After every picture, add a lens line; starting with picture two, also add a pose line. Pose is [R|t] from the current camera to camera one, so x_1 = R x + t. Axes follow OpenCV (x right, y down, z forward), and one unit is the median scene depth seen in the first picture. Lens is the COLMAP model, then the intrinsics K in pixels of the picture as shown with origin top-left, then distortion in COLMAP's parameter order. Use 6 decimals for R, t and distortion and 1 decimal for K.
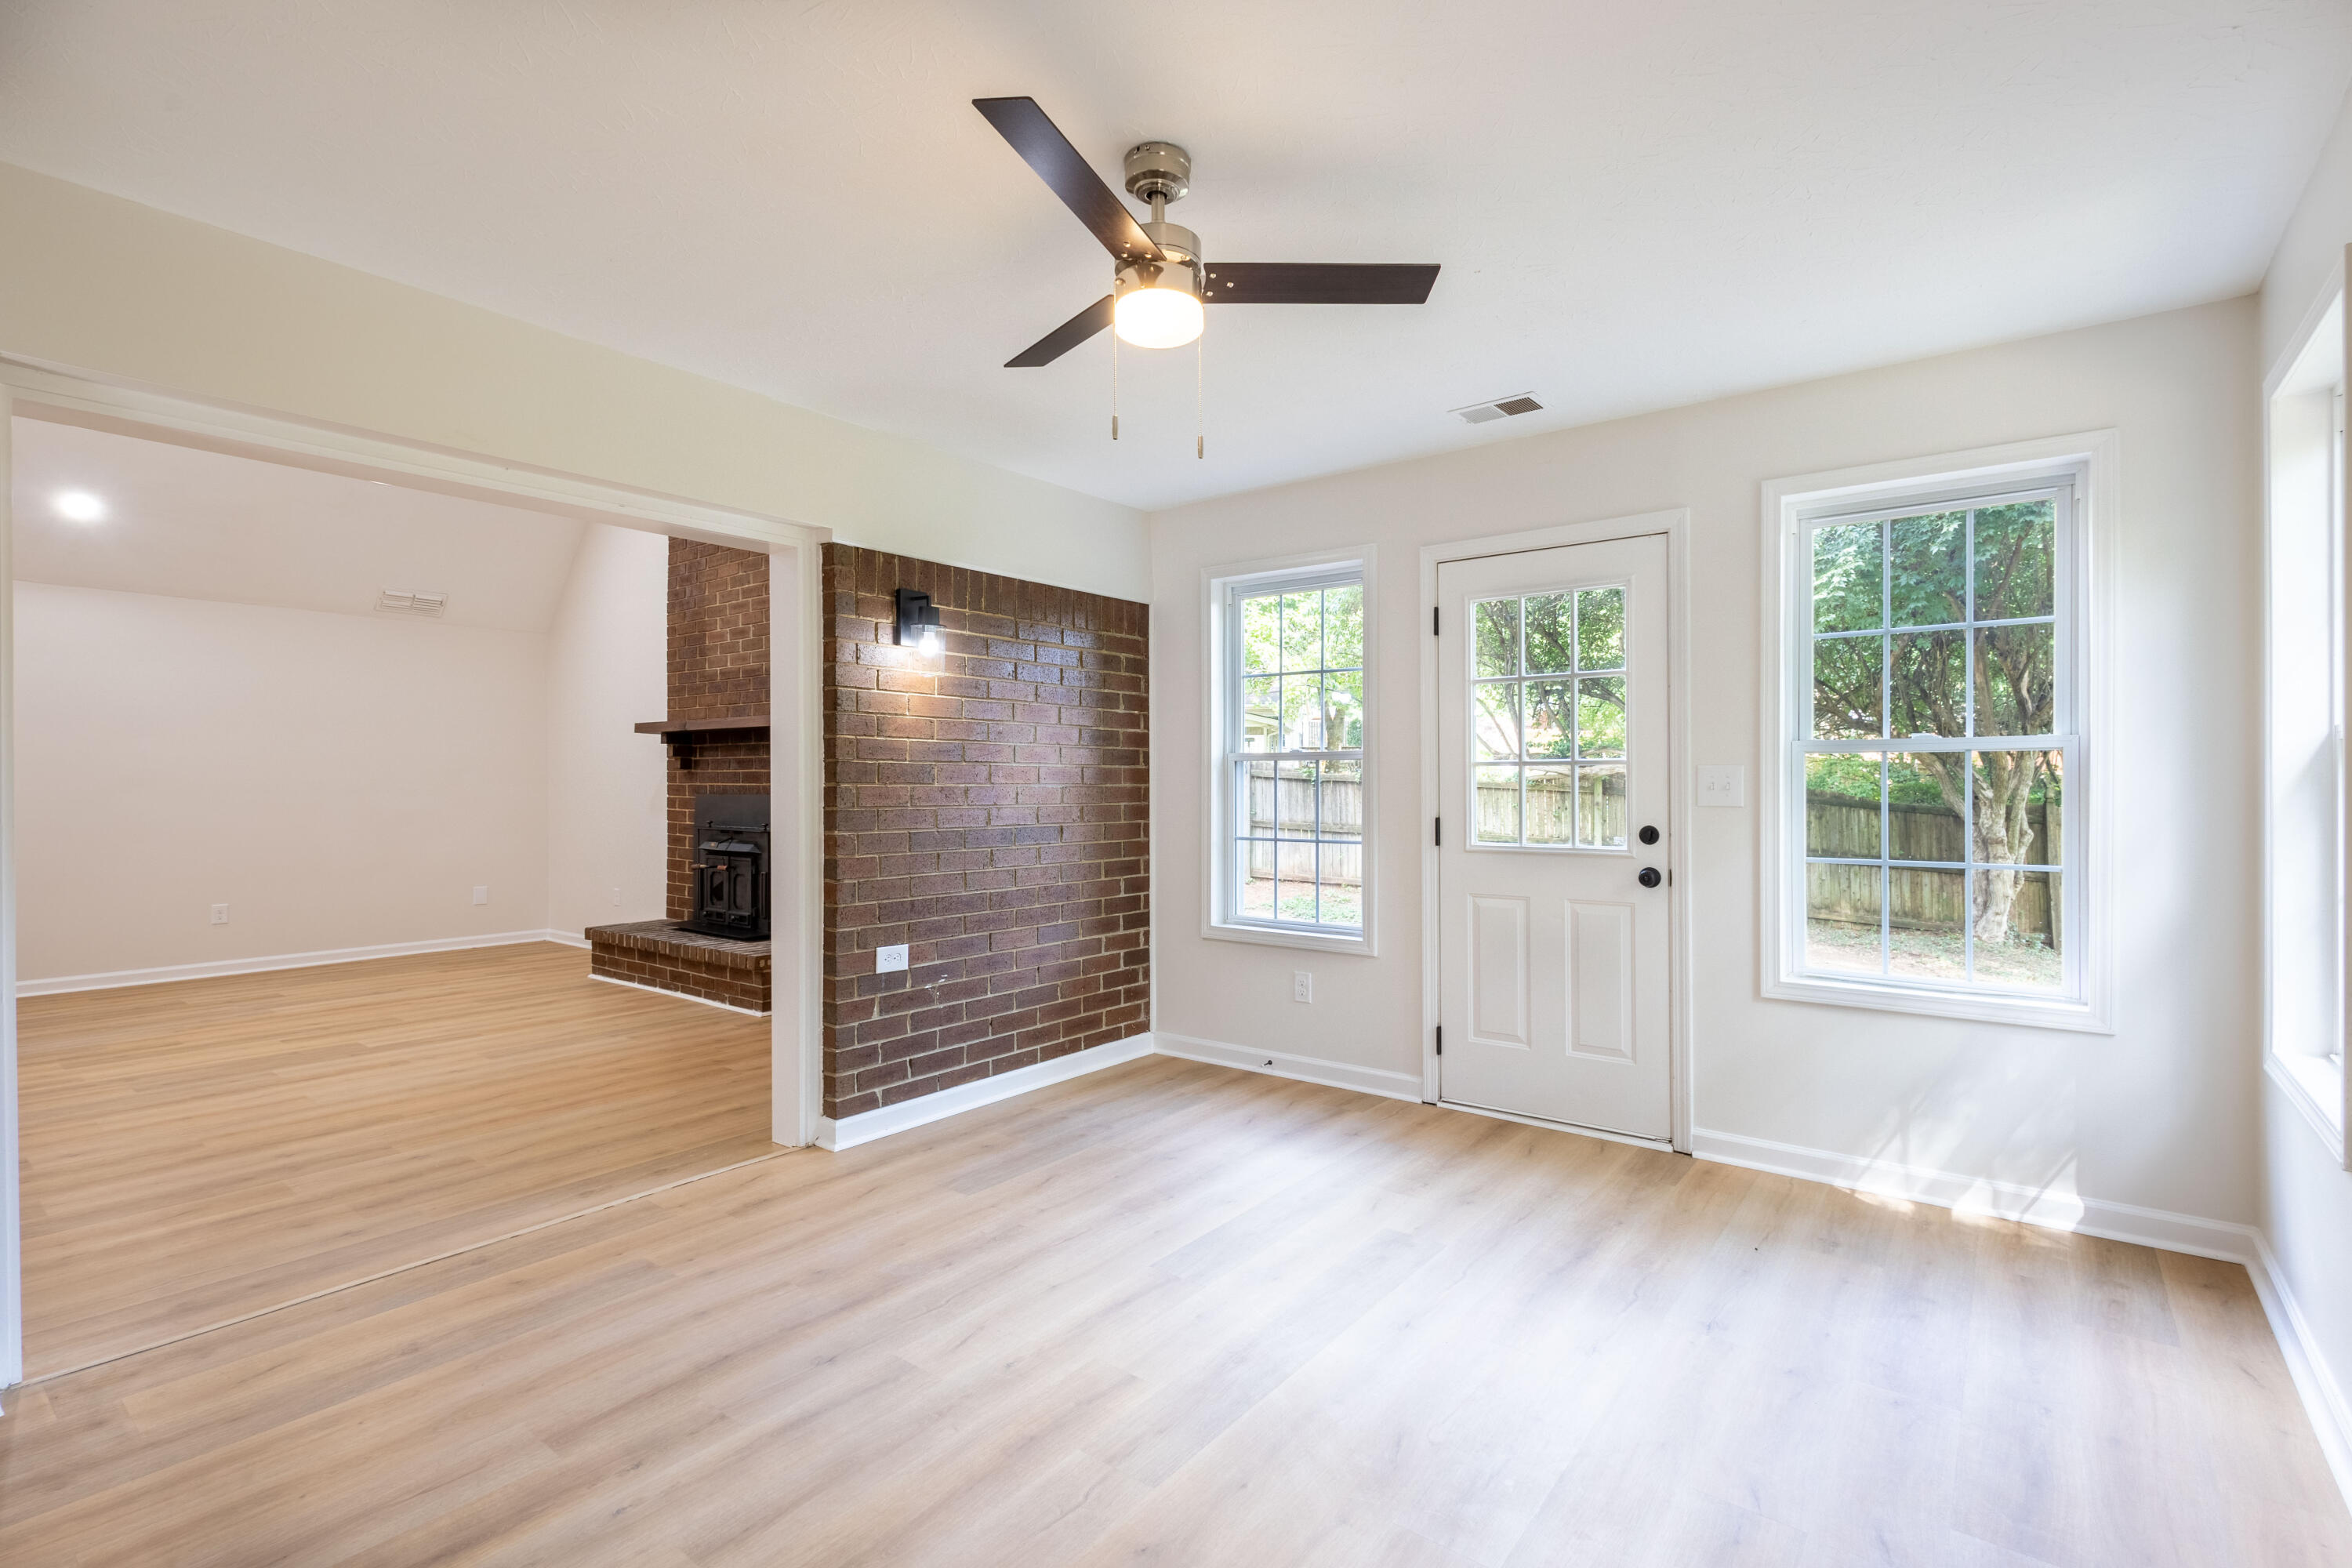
lens RADIAL K [[1074.7, 0, 1178.7], [0, 1074.7, 783.0], [0, 0, 1]] dist [0.015639, -0.008075]
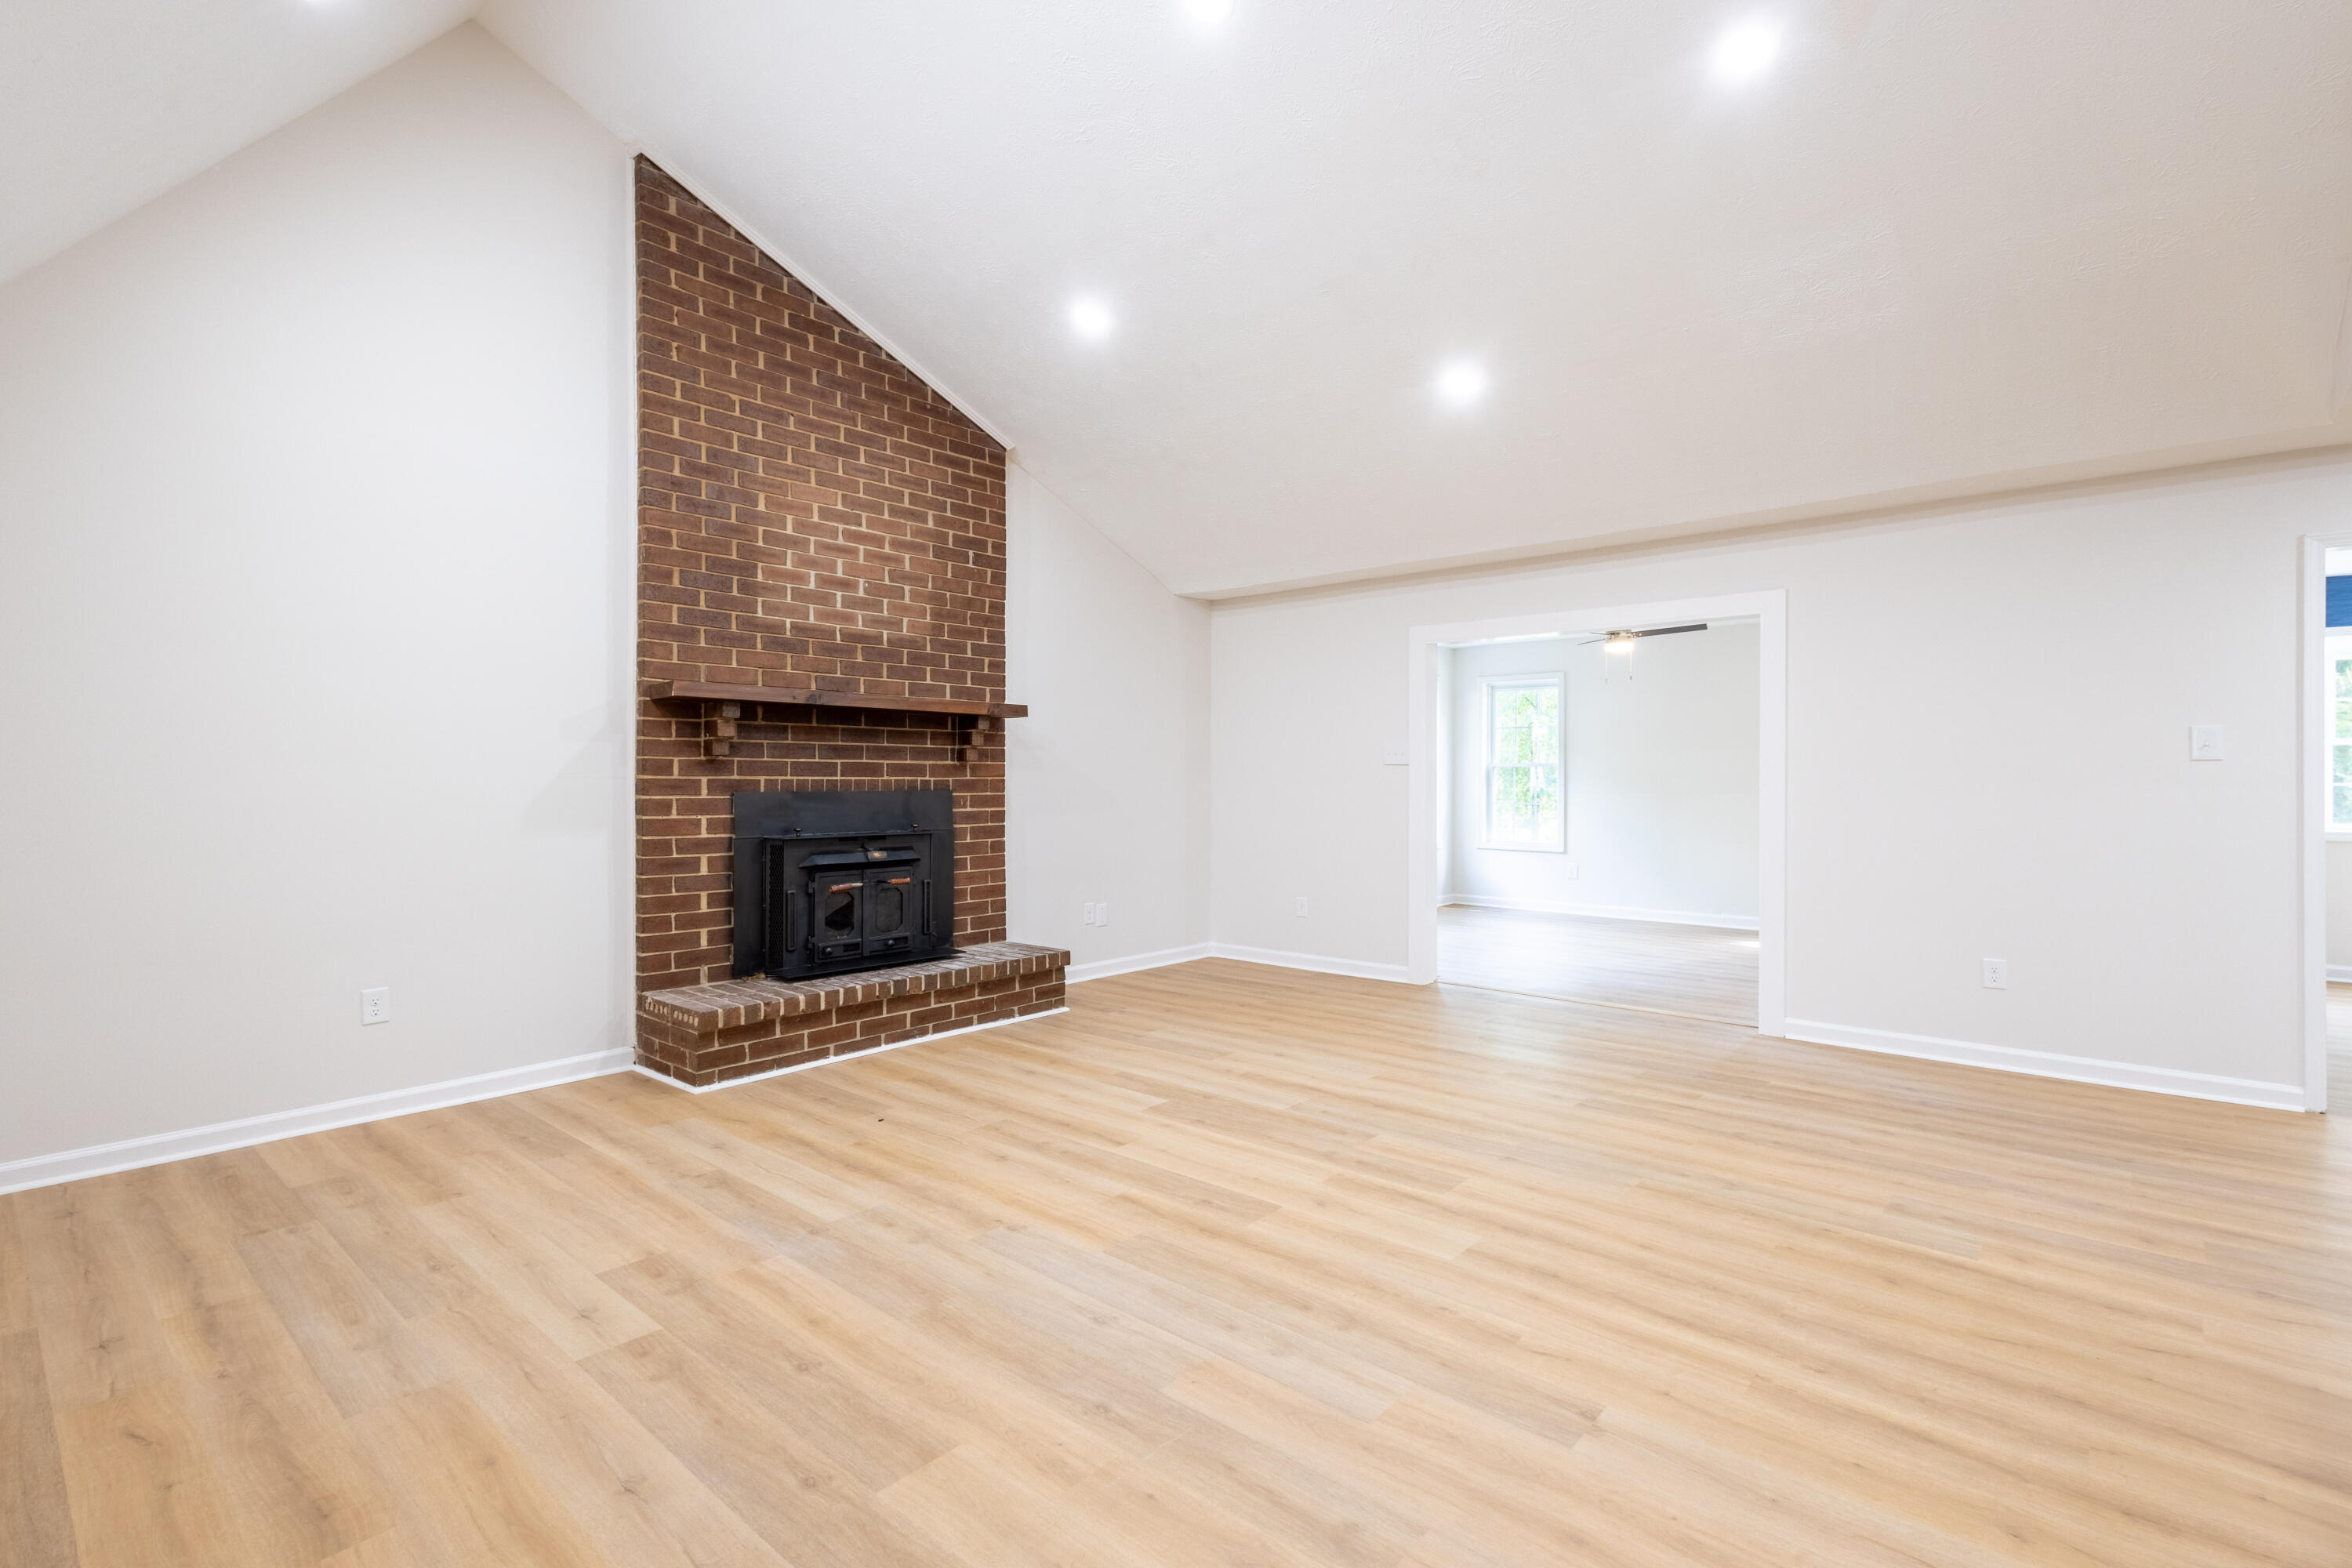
lens RADIAL K [[1077.8, 0, 1174.6], [0, 1077.8, 778.9], [0, 0, 1]] dist [0.008235, -0.000752]
pose [[0.064790, -0.000351, 0.997899, -1.179765], [-0.000887, 1.000000, 0.000410, 0.001180], [-0.997899, -0.000912, 0.064790, 0.715715]]
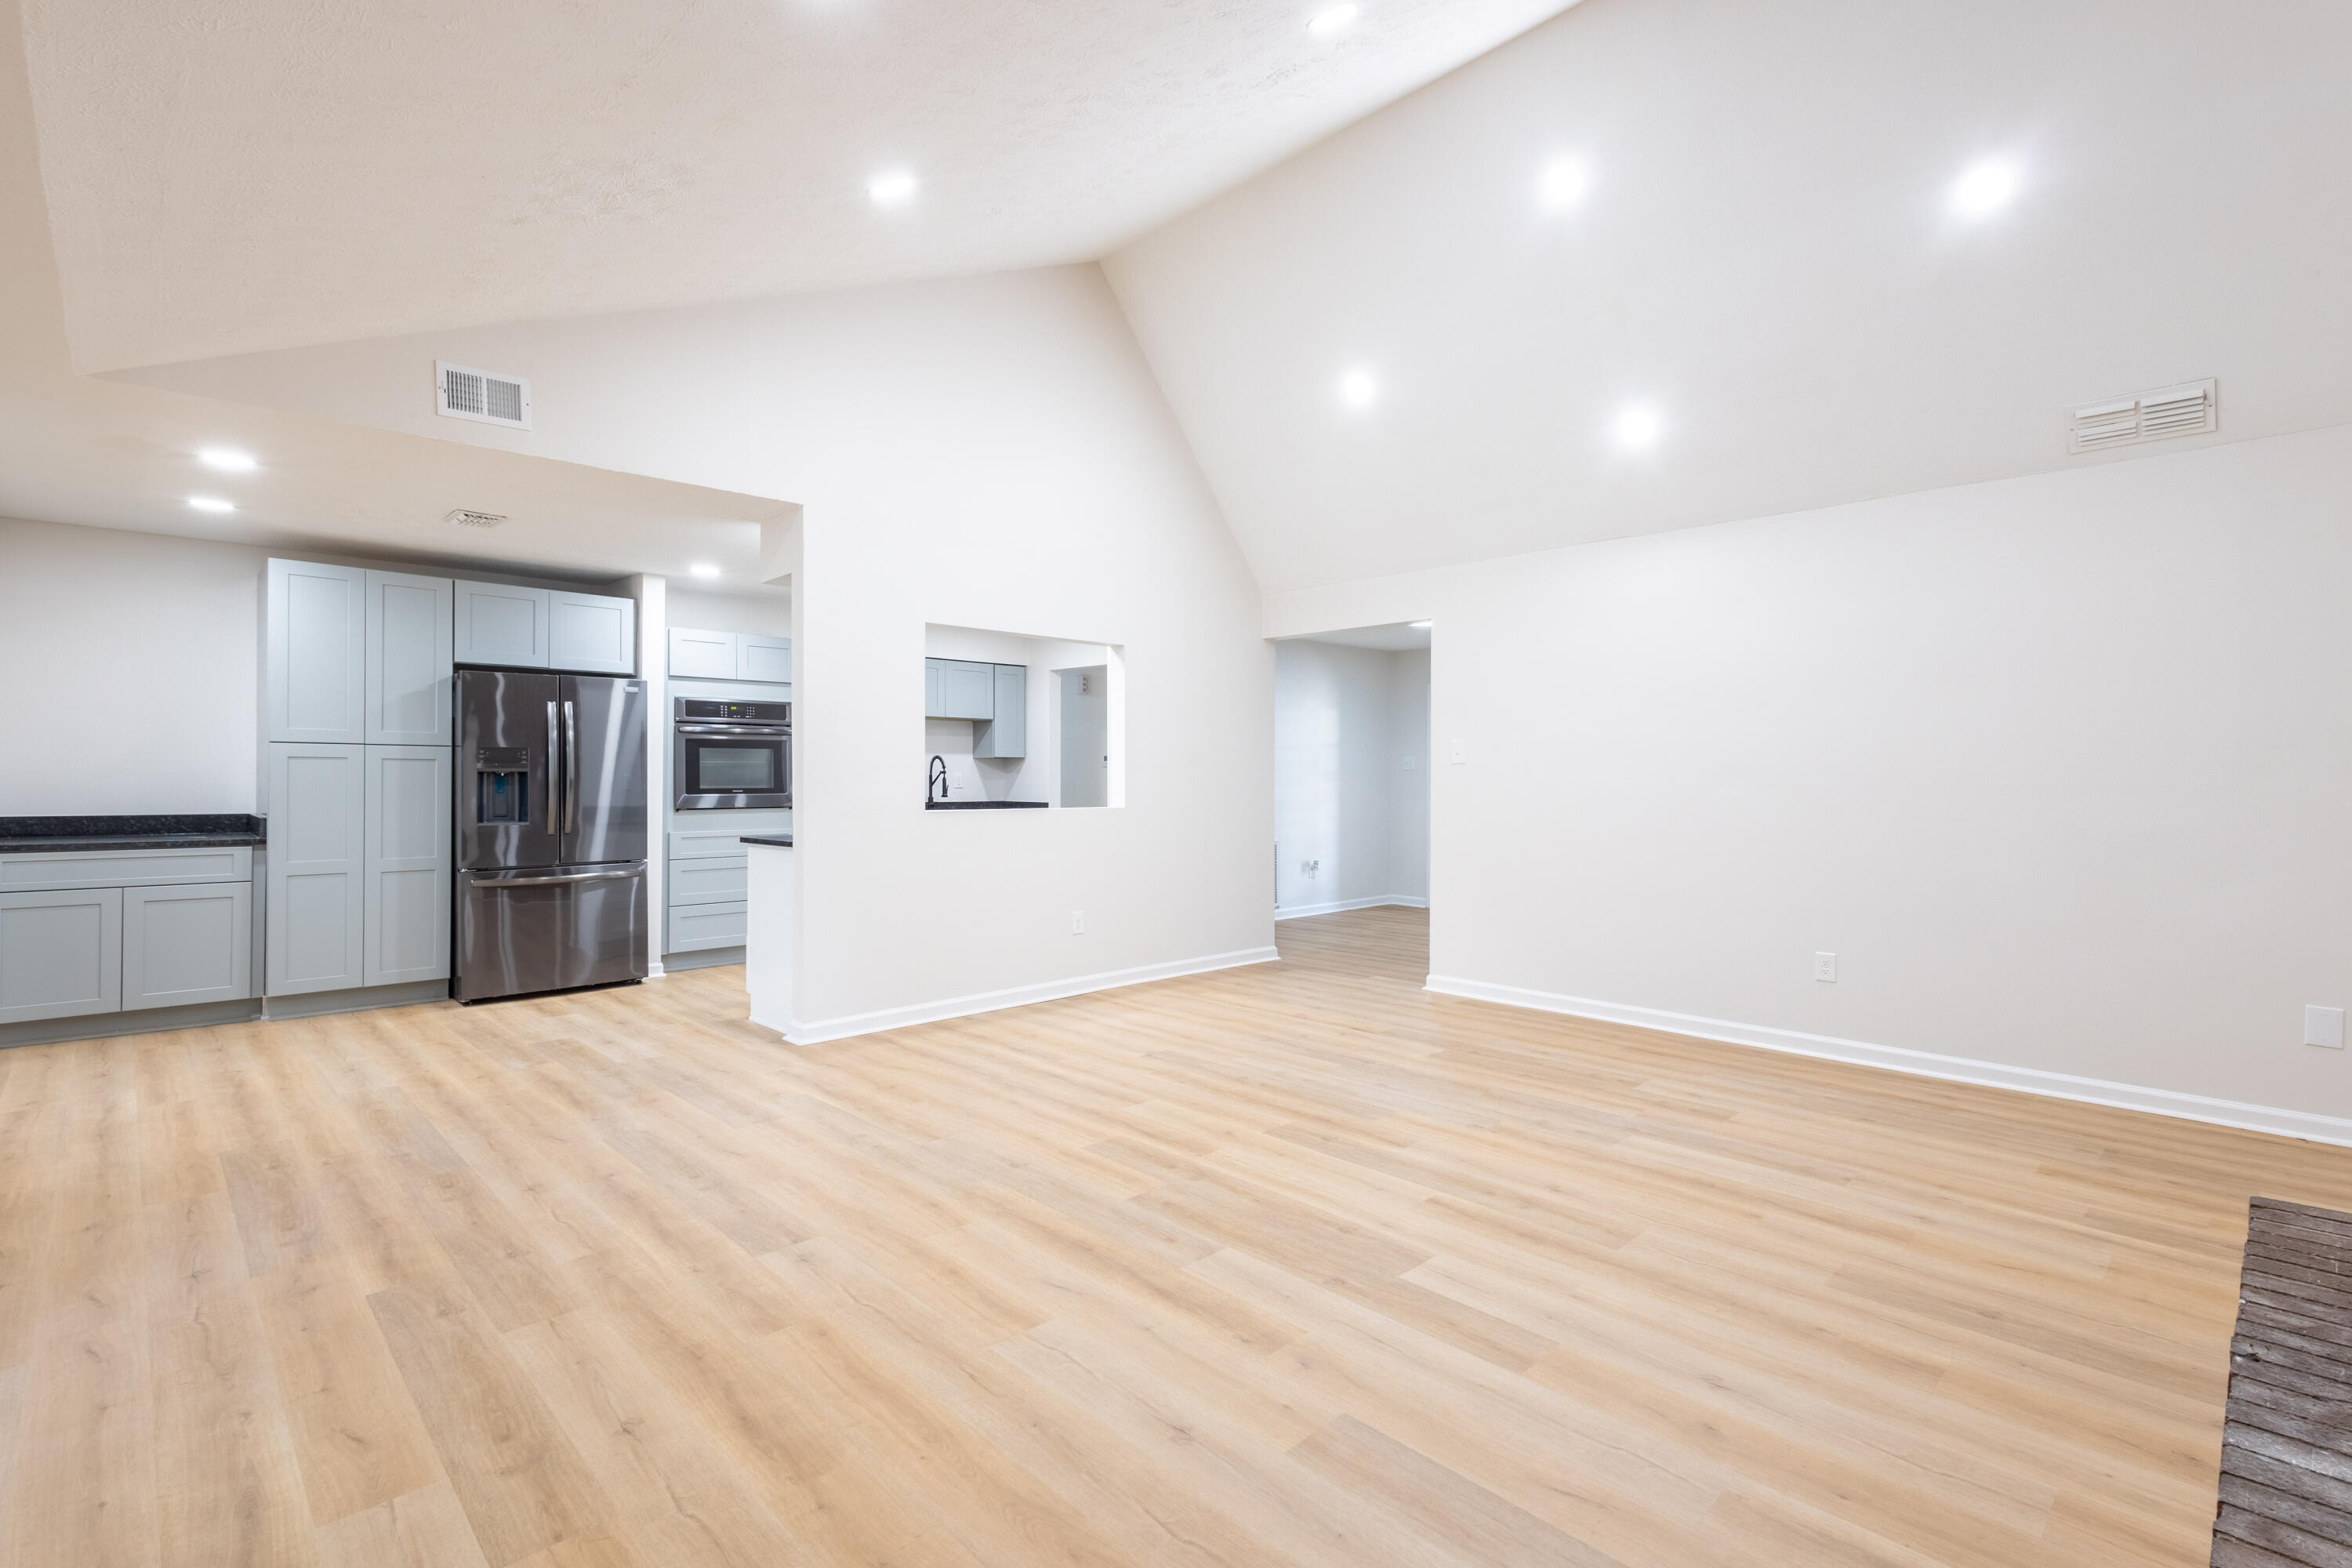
lens RADIAL K [[1081.6, 0, 1171.5], [0, 1081.6, 780.5], [0, 0, 1]] dist [0.016773, -0.004611]
pose [[-0.142841, 0.006454, -0.989725, -0.162019], [-0.003132, 0.999971, 0.006973, 0.000026], [0.989741, 0.004096, -0.142816, 0.731907]]
